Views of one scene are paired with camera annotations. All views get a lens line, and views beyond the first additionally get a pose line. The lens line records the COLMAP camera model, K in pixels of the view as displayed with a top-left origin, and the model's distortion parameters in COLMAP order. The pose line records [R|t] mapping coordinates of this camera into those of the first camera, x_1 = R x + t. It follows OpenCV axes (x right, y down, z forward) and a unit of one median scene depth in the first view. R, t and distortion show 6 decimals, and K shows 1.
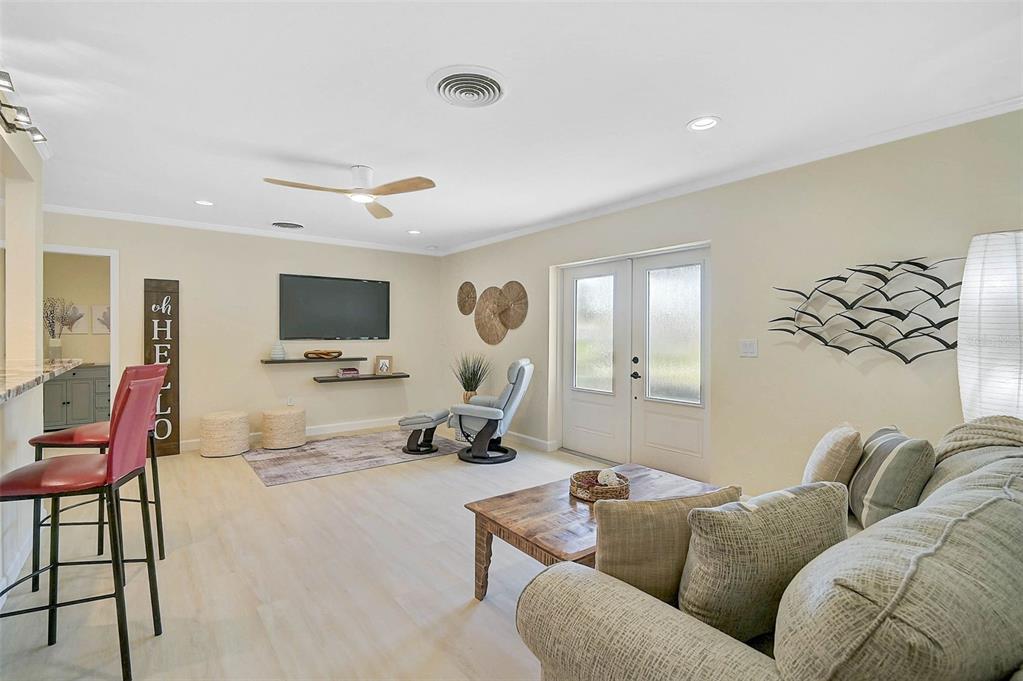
lens RADIAL K [[475.2, 0, 511.5], [0, 475.2, 332.0], [0, 0, 1]] dist [-0.005206, -0.001811]
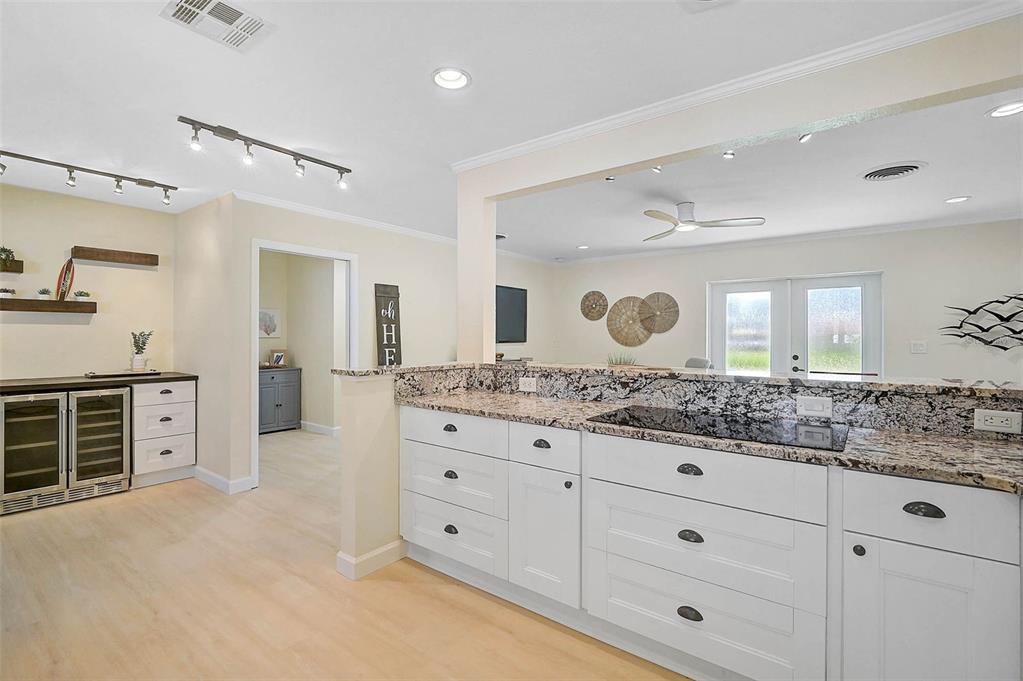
lens RADIAL K [[475.2, 0, 510.1], [0, 475.2, 333.9], [0, 0, 1]] dist [-0.005206, -0.001811]
pose [[0.968537, -0.000159, 0.248871, -0.741035], [0.000358, 1.000000, -0.000754, -0.004152], [-0.248871, 0.000819, 0.968536, -0.052235]]
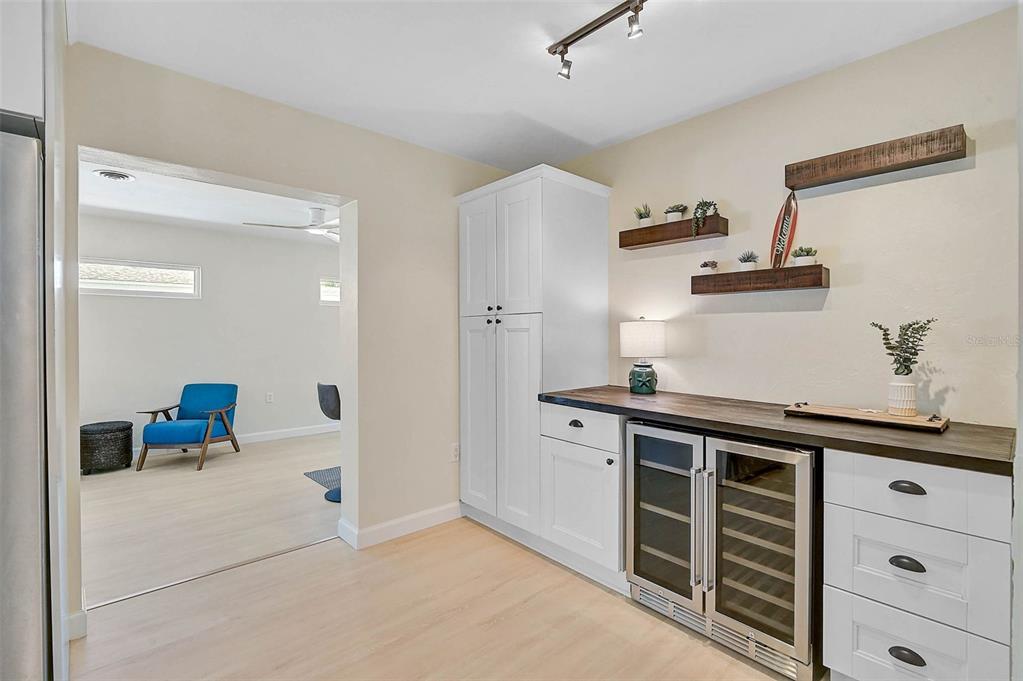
lens RADIAL K [[475.2, 0, 507.4], [0, 475.2, 334.8], [0, 0, 1]] dist [-0.005206, -0.001811]
pose [[0.069544, 0.006342, -0.997559, -0.840740], [0.003509, 0.999972, 0.006602, -0.002499], [0.997573, -0.003959, 0.069519, 0.630552]]
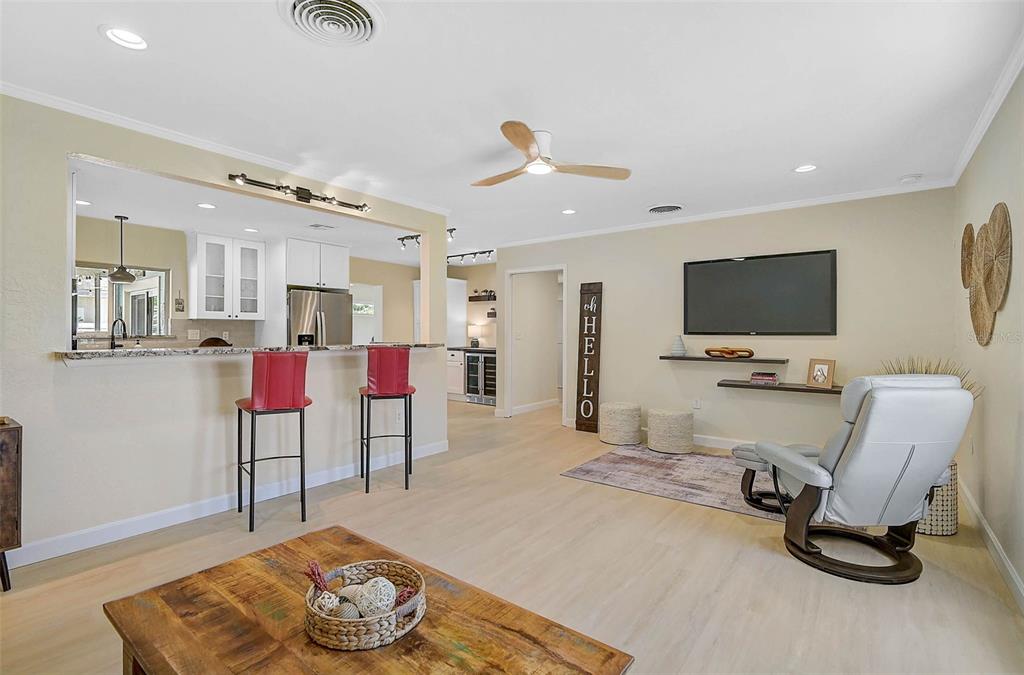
lens RADIAL K [[477.0, 0, 510.3], [0, 477.0, 329.5], [0, 0, 1]] dist [-0.001675, -0.003068]
pose [[0.250513, -0.007662, -0.968083, 0.367221], [0.002160, 0.999971, -0.007355, 0.014644], [0.968111, -0.000249, 0.250523, 0.509040]]
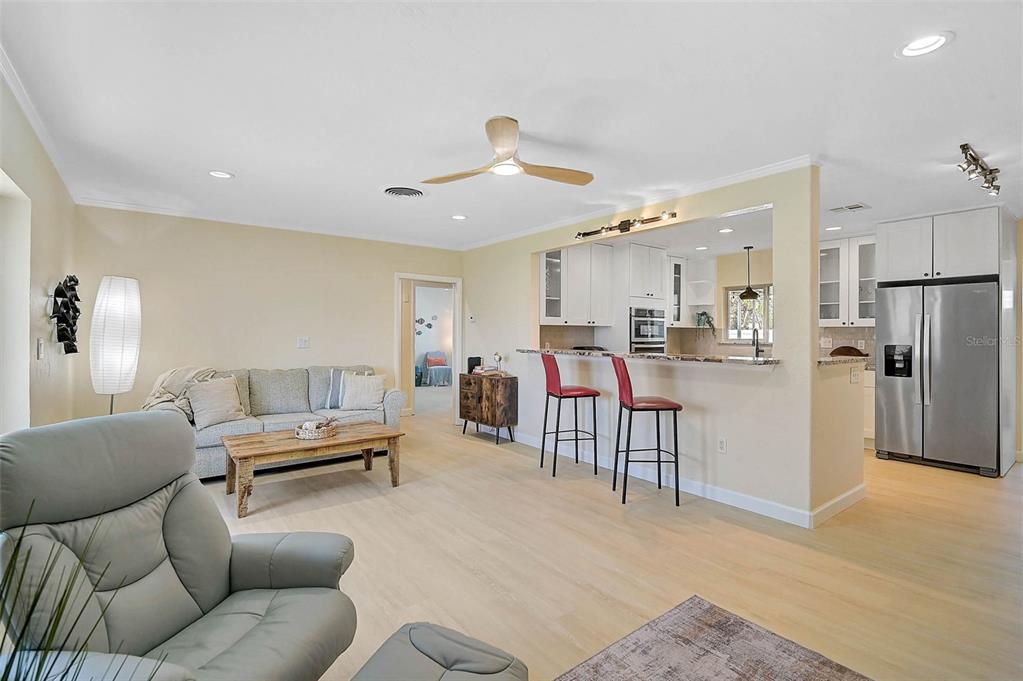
lens RADIAL K [[475.2, 0, 510.0], [0, 475.2, 335.6], [0, 0, 1]] dist [-0.005206, -0.001811]
pose [[-0.999881, -0.007322, 0.013553, -0.232825], [-0.007299, 0.999972, 0.001789, 0.002234], [-0.013566, 0.001690, -0.999907, 1.270977]]
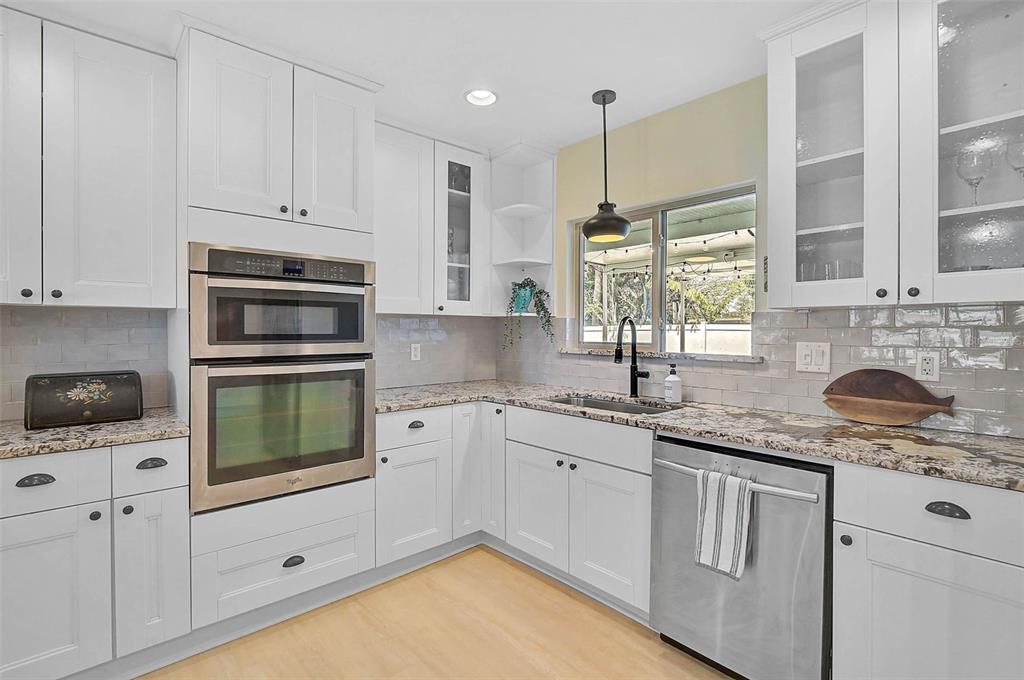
lens RADIAL K [[475.7, 0, 511.9], [0, 475.7, 331.3], [0, 0, 1]] dist [-0.005206, -0.001811]
pose [[-0.997471, -0.003025, -0.071014, -0.751763], [-0.003005, 0.999995, -0.000399, -0.003995], [0.071015, -0.000185, -0.997475, 0.416248]]
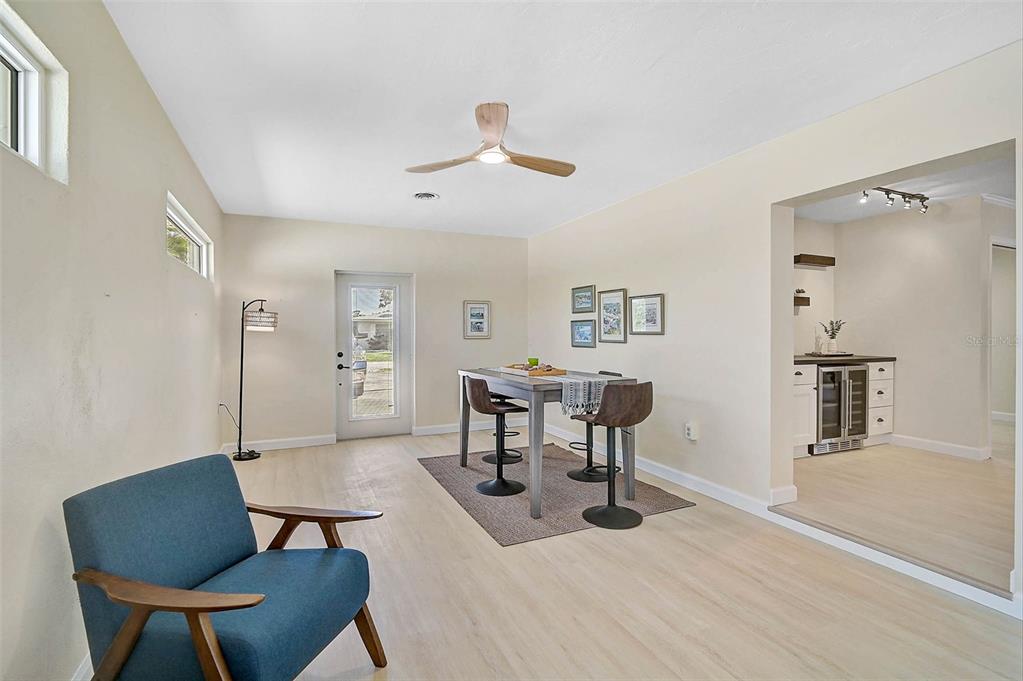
lens RADIAL K [[475.2, 0, 511.5], [0, 475.2, 335.1], [0, 0, 1]] dist [-0.005206, -0.001811]
pose [[0.972749, -0.000822, -0.231860, -1.644465], [0.002577, 0.999970, 0.007266, 0.014054], [0.231847, -0.007666, 0.972722, -0.247905]]
